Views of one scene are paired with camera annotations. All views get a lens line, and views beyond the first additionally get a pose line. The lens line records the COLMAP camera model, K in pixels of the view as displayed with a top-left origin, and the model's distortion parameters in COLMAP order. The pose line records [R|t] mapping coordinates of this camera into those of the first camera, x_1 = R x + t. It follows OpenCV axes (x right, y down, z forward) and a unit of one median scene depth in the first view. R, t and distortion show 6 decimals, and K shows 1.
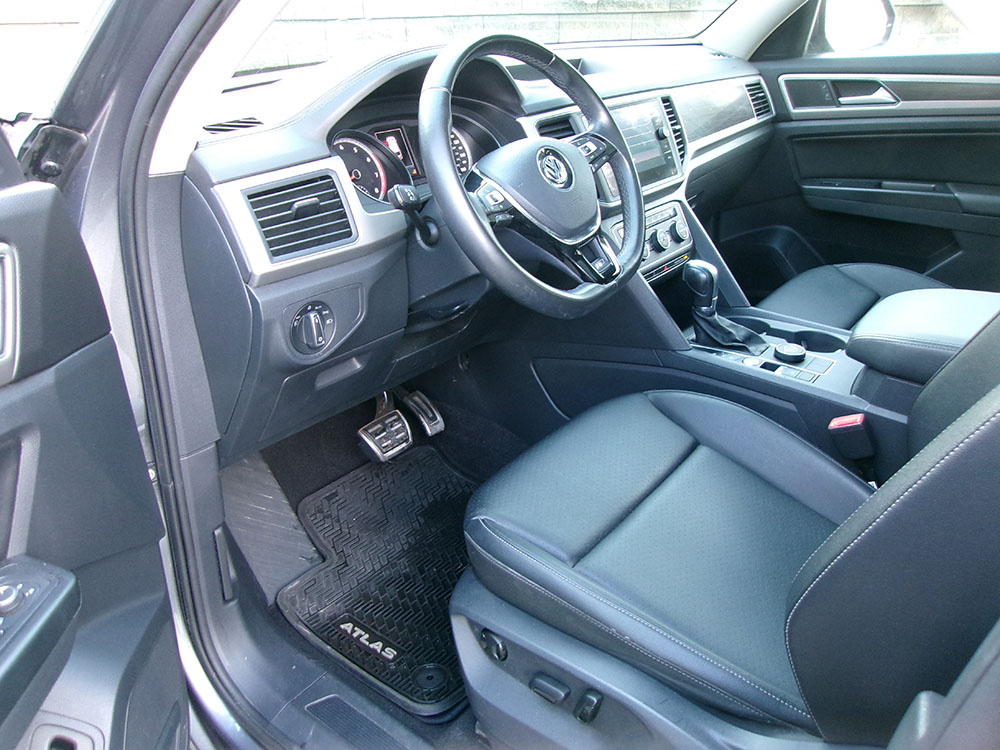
lens RADIAL K [[769.4, 0, 500.0], [0, 769.4, 375.0], [0, 0, 1]] dist [-0.037498, 0.060823]
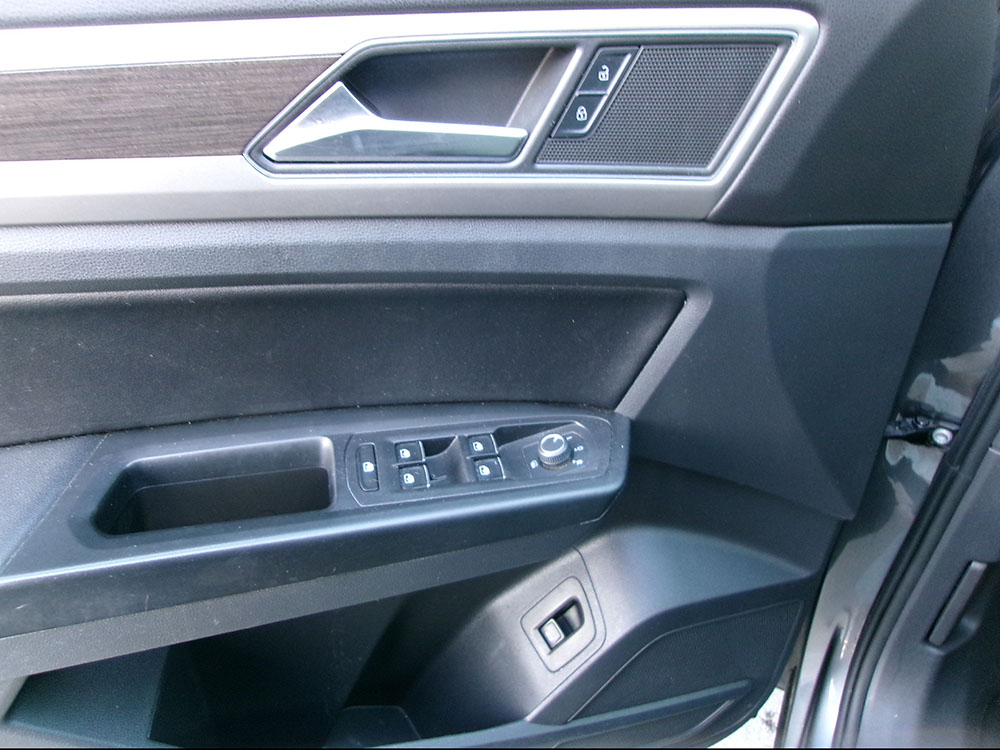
lens RADIAL K [[769.4, 0, 500.0], [0, 769.4, 375.0], [0, 0, 1]] dist [-0.037498, 0.060823]
pose [[0.223301, 0.566573, -0.793178, -0.044847], [-0.398710, 0.795629, 0.456076, -0.116249], [0.889476, 0.214406, 0.403563, 0.556745]]
